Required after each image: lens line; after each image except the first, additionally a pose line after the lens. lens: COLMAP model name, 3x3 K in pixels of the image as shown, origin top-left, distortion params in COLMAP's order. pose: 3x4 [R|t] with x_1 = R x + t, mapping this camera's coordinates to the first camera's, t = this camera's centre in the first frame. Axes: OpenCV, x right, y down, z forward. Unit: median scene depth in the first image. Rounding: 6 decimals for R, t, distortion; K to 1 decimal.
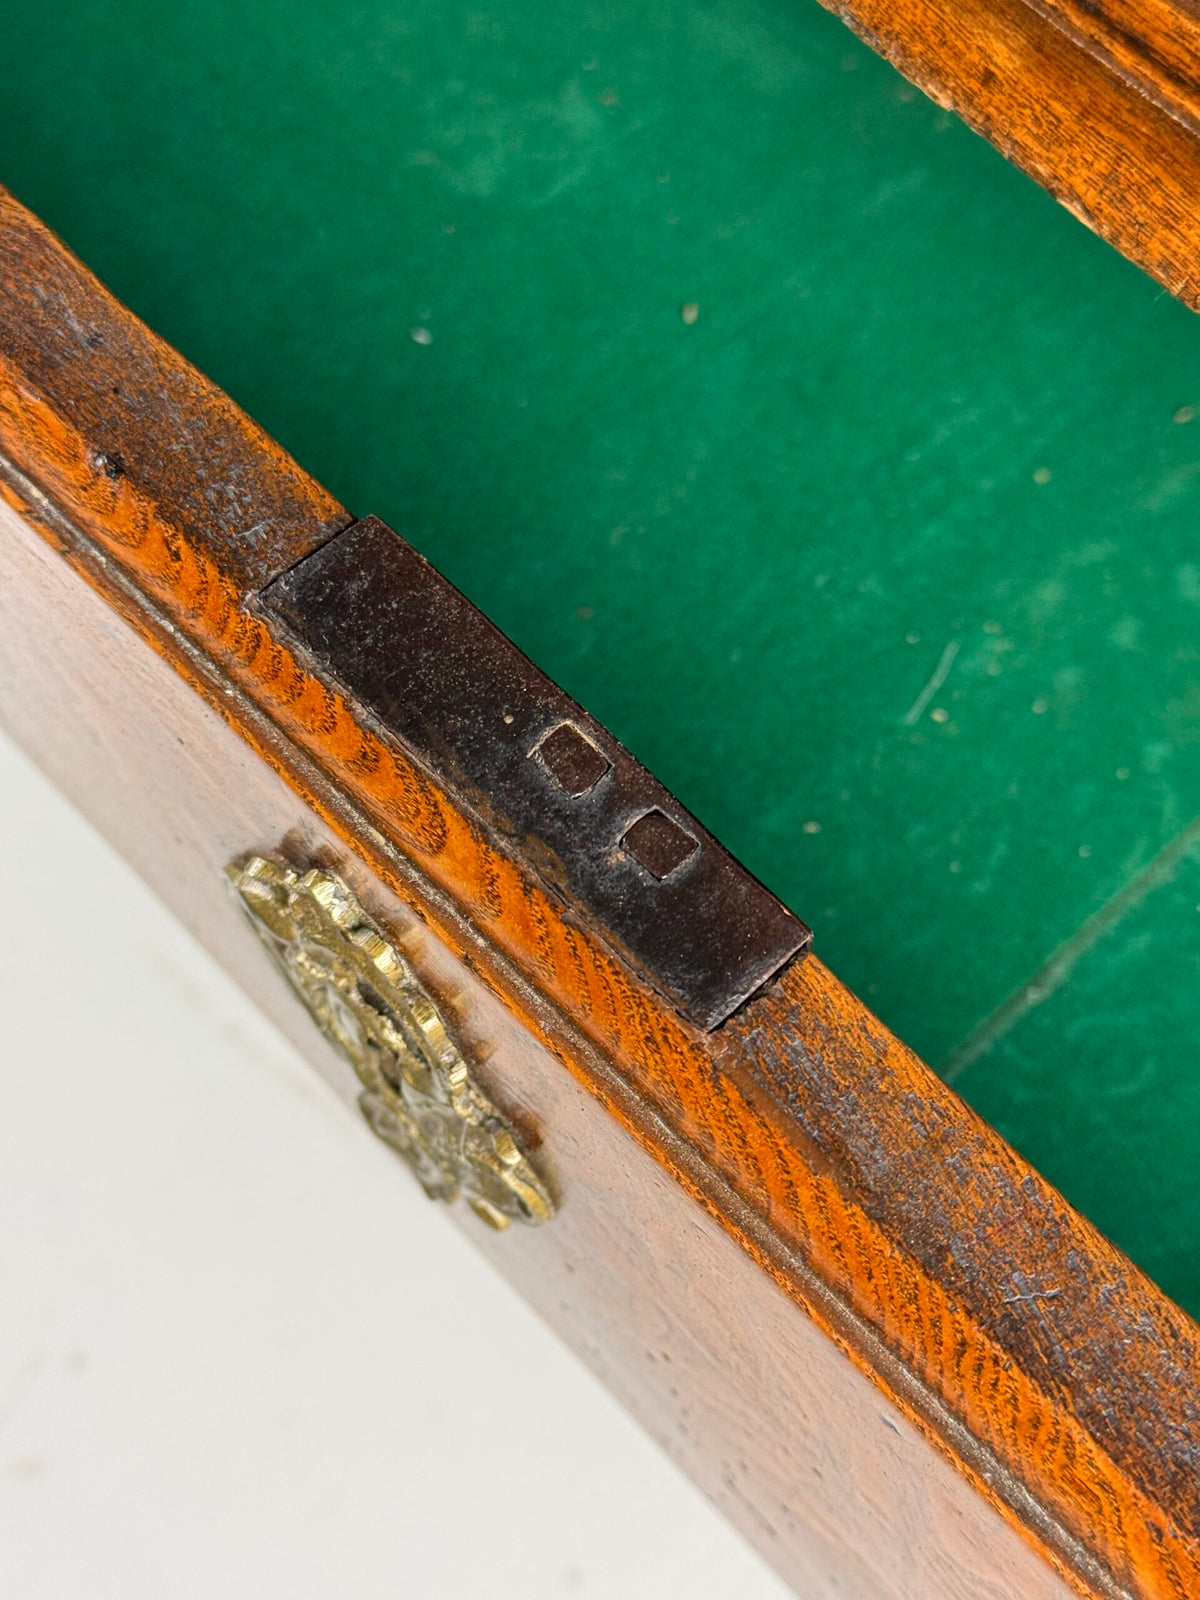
lens RADIAL K [[2310.2, 0, 610.9], [0, 2310.2, 819.7], [0, 0, 1]] dist [0.179560, -0.415160]
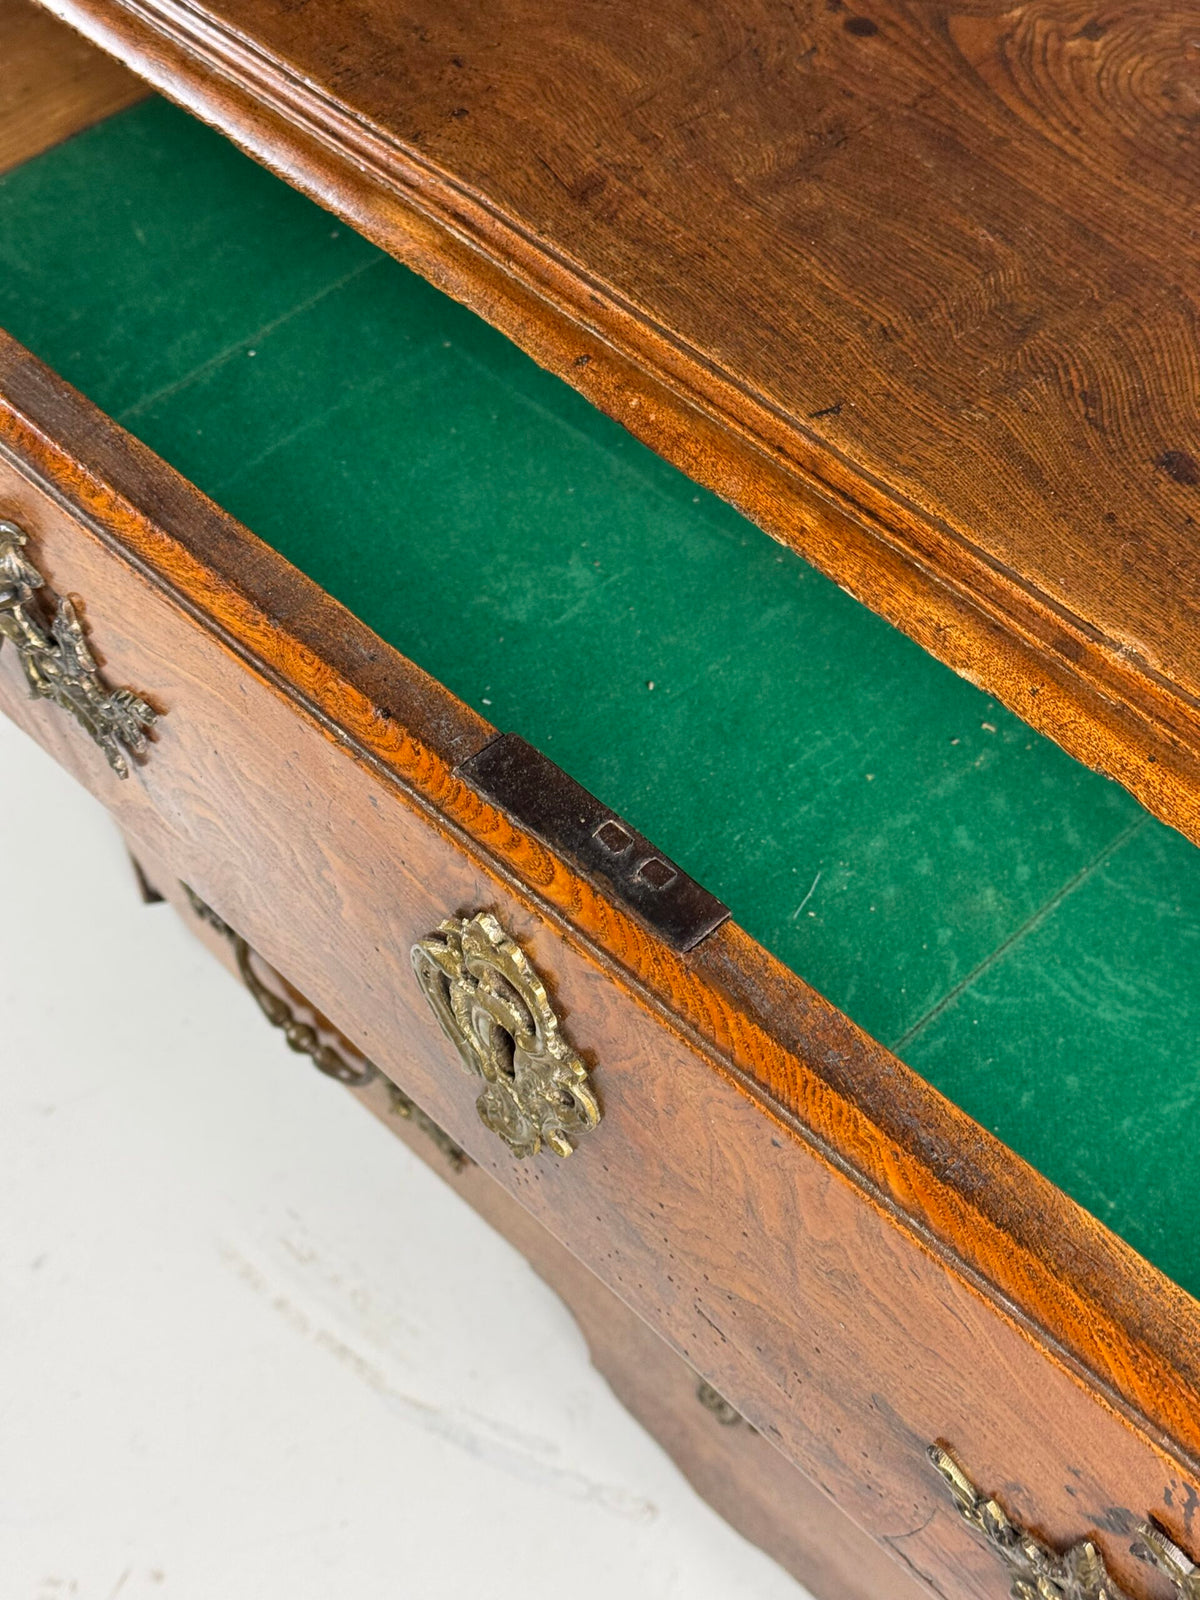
lens RADIAL K [[2223.5, 0, 591.0], [0, 2223.5, 800.4], [0, 0, 1]] dist [0.153537, -0.061925]
pose [[0.999696, -0.015531, 0.019155, -0.074155], [0.019246, 0.977020, -0.212276, 0.360831], [-0.015418, 0.212580, 0.977022, -0.950358]]
